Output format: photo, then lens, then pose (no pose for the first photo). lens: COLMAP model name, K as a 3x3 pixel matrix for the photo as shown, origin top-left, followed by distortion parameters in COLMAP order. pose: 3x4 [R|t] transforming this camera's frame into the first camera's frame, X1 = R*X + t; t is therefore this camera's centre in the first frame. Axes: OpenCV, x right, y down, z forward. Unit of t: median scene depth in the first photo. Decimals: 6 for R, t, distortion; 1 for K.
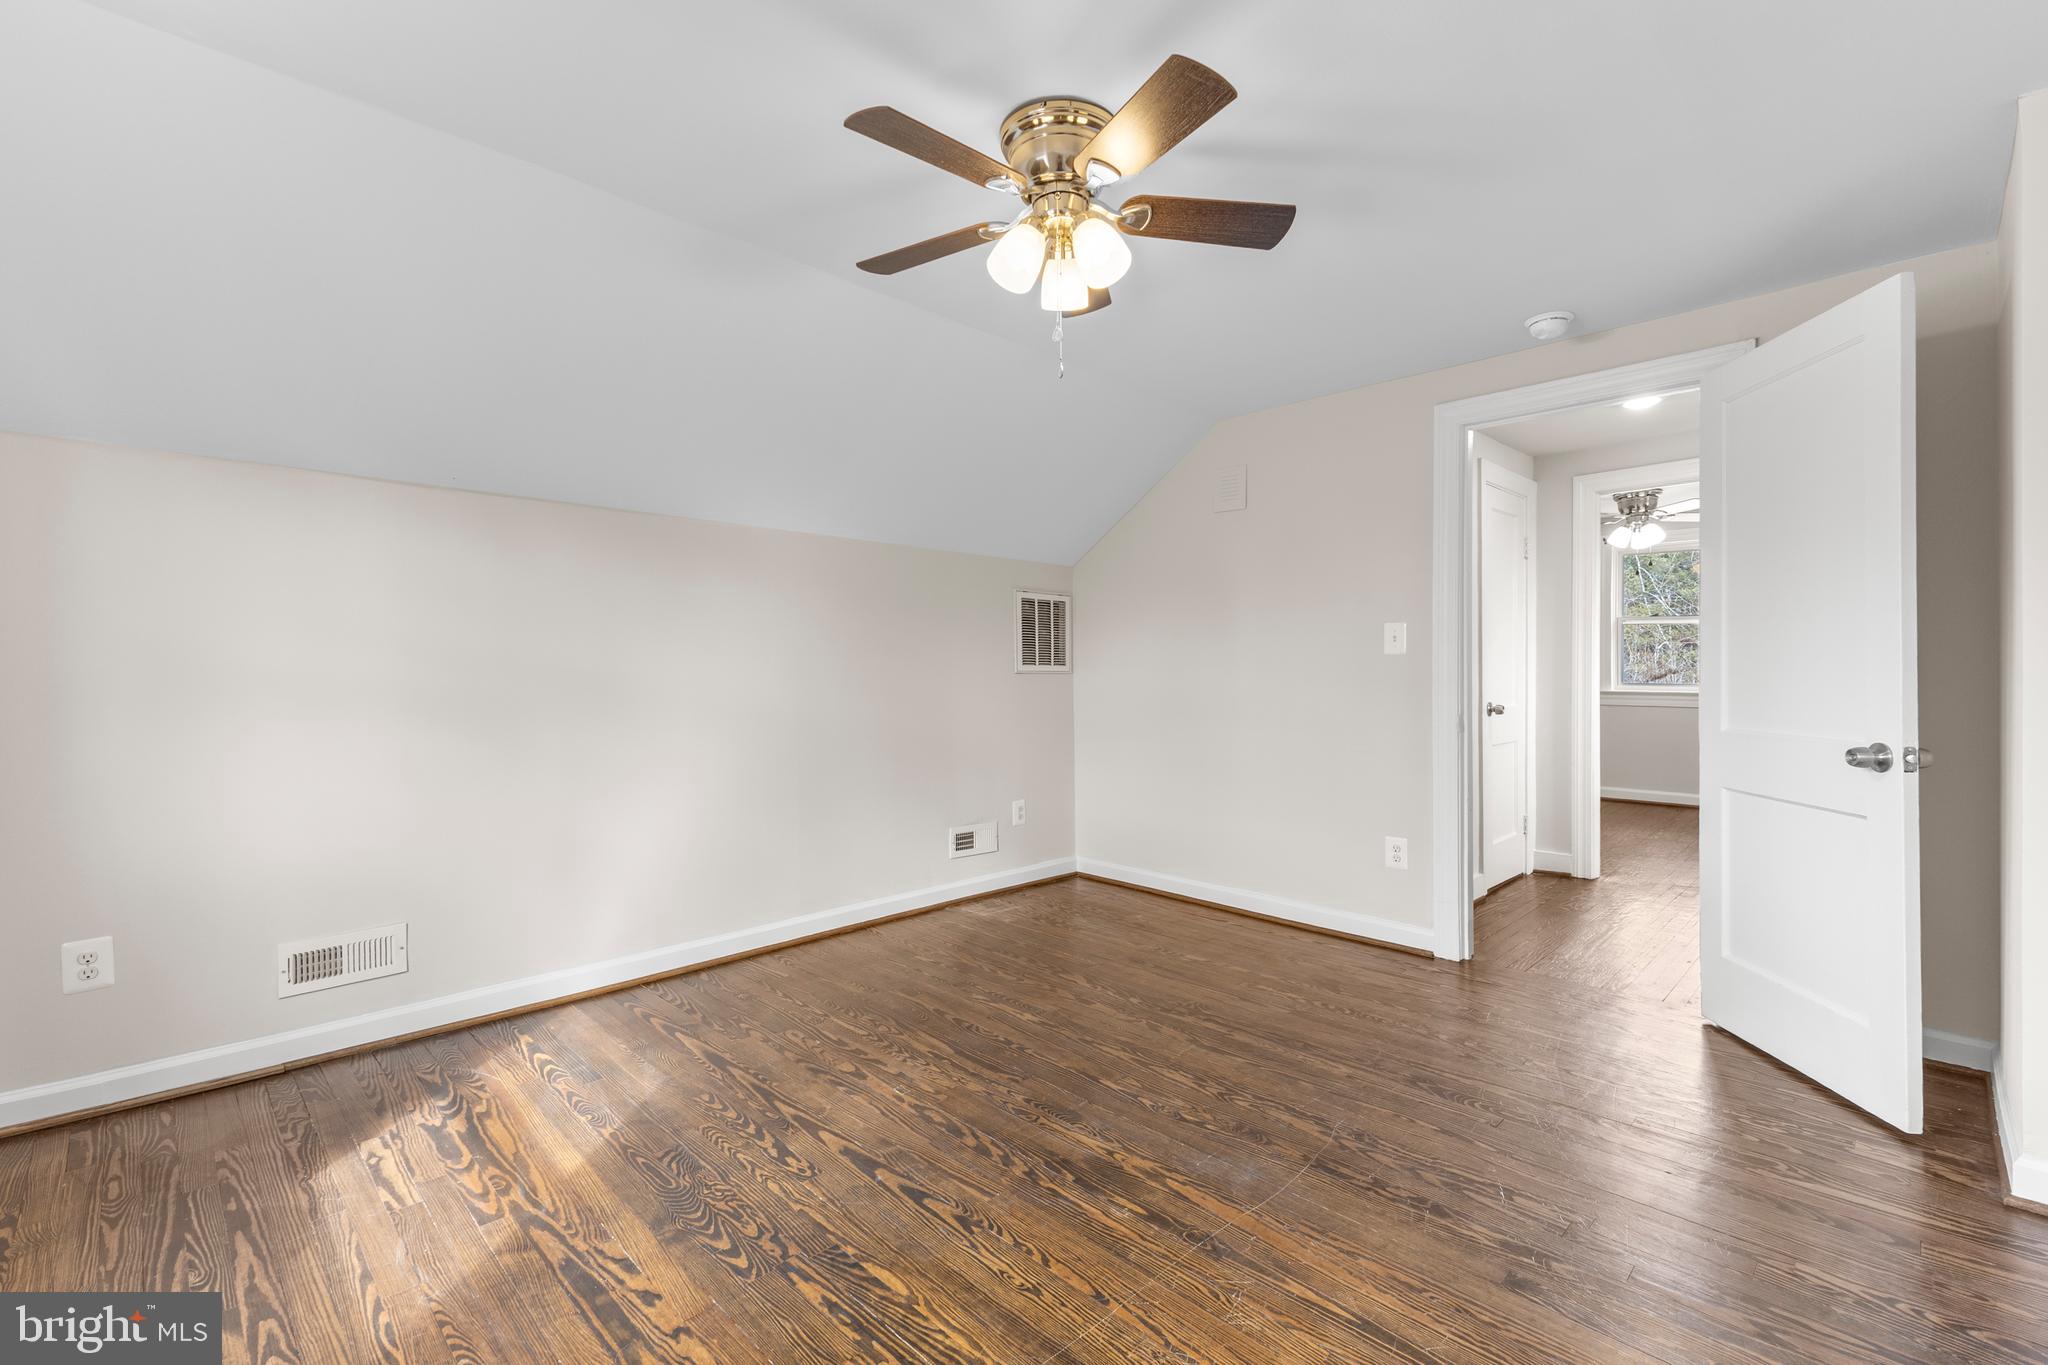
lens RADIAL K [[892.8, 0, 1023.4], [0, 892.8, 678.3], [0, 0, 1]] dist [0.011268, -0.001873]
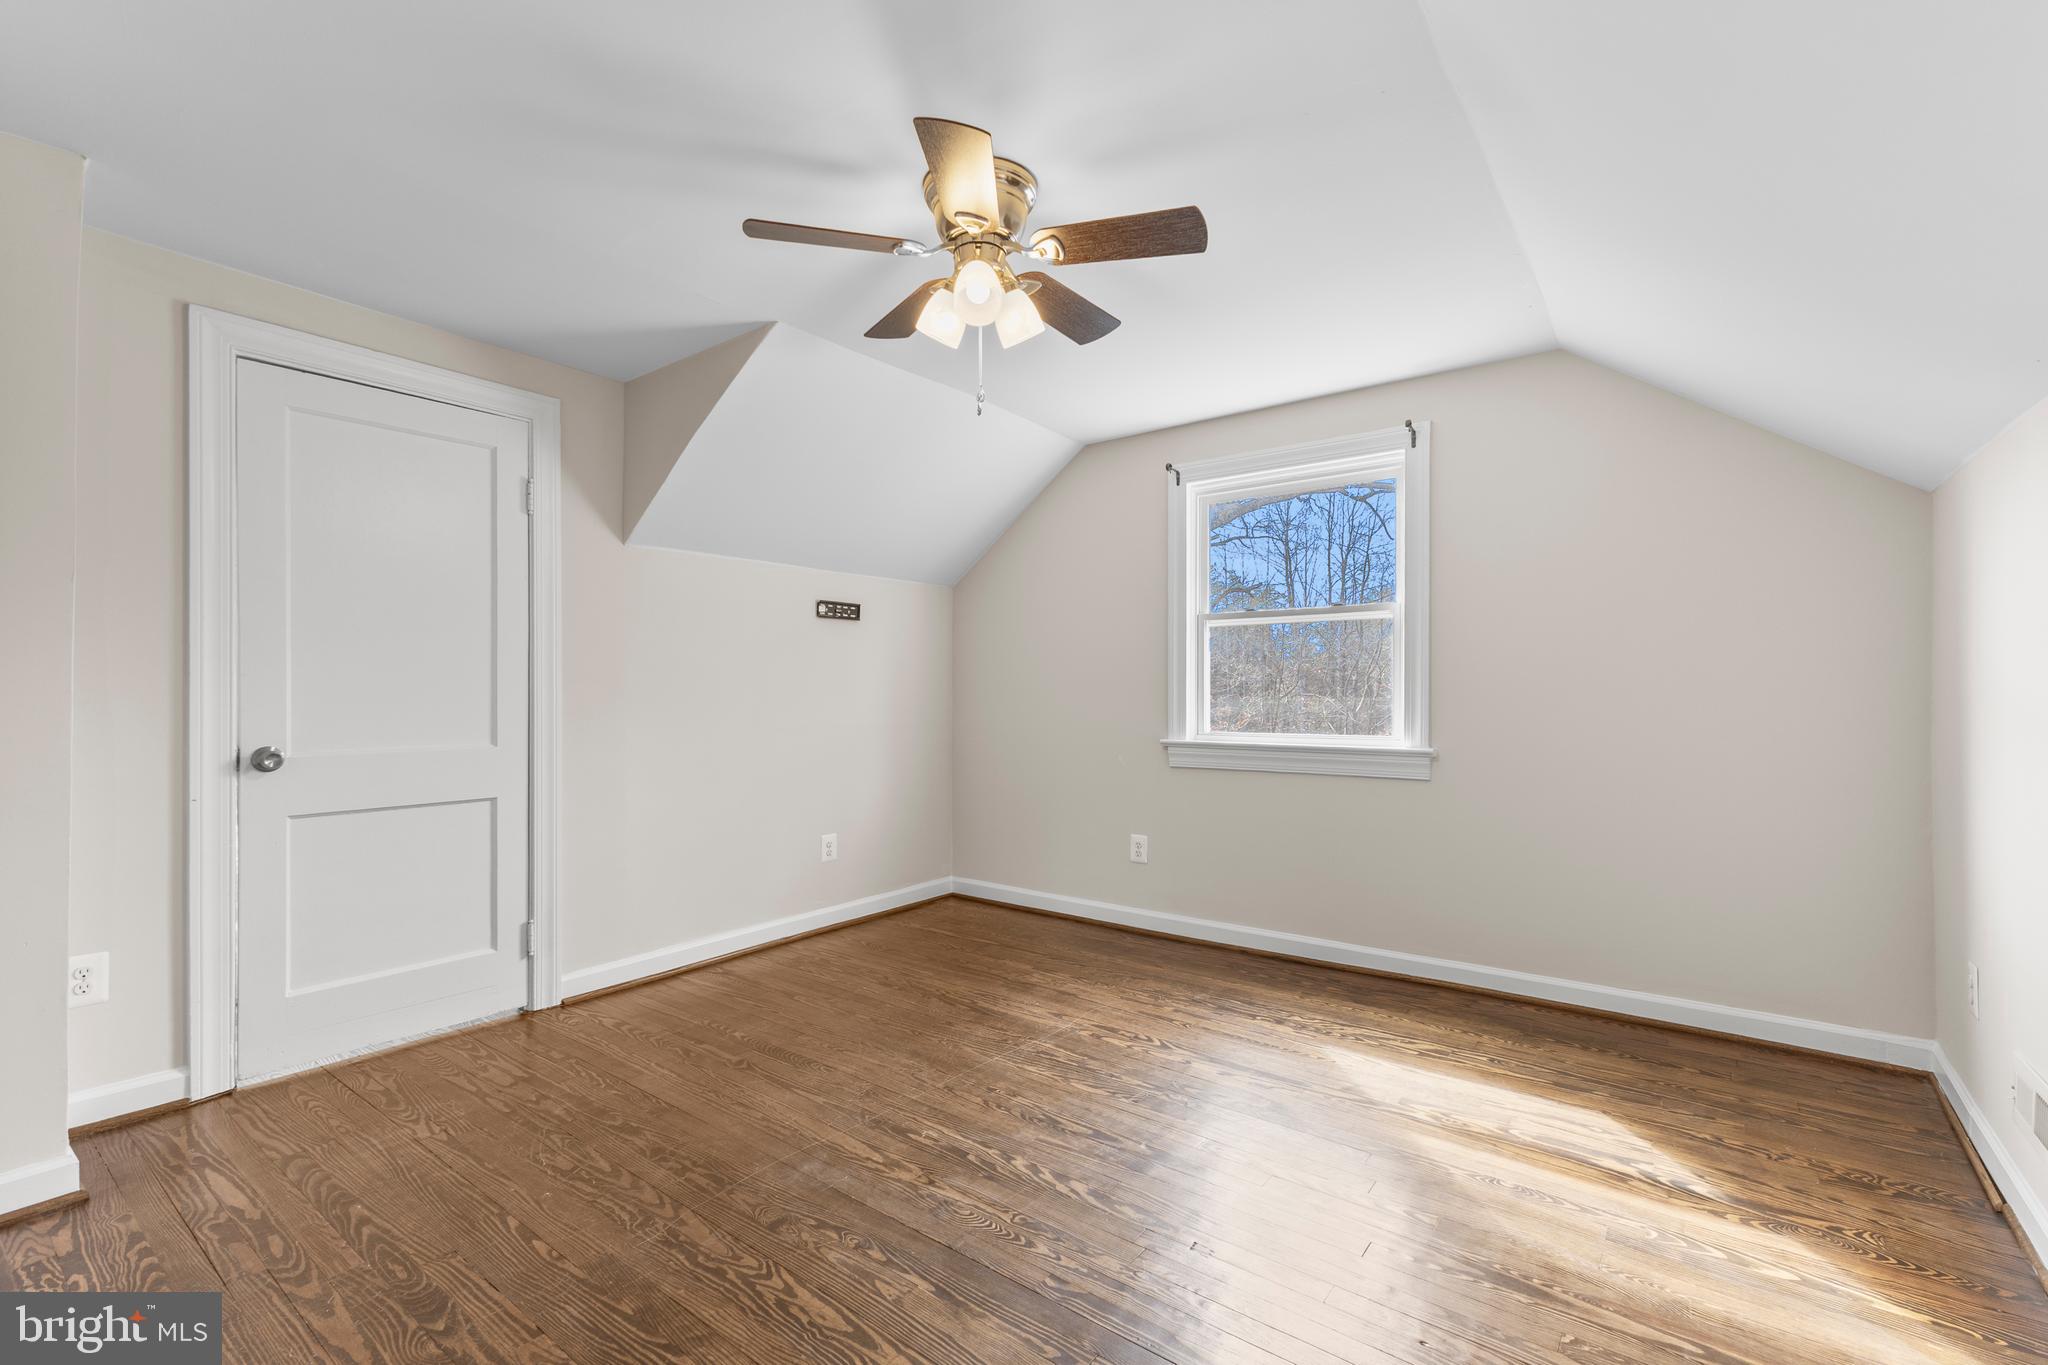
lens RADIAL K [[892.8, 0, 1025.6], [0, 892.8, 686.4], [0, 0, 1]] dist [0.011268, -0.001873]
pose [[-0.990736, 0.002094, -0.135788, 0.128561], [0.001588, 0.999991, 0.003830, -0.017919], [0.135795, 0.003579, -0.990730, 2.008235]]
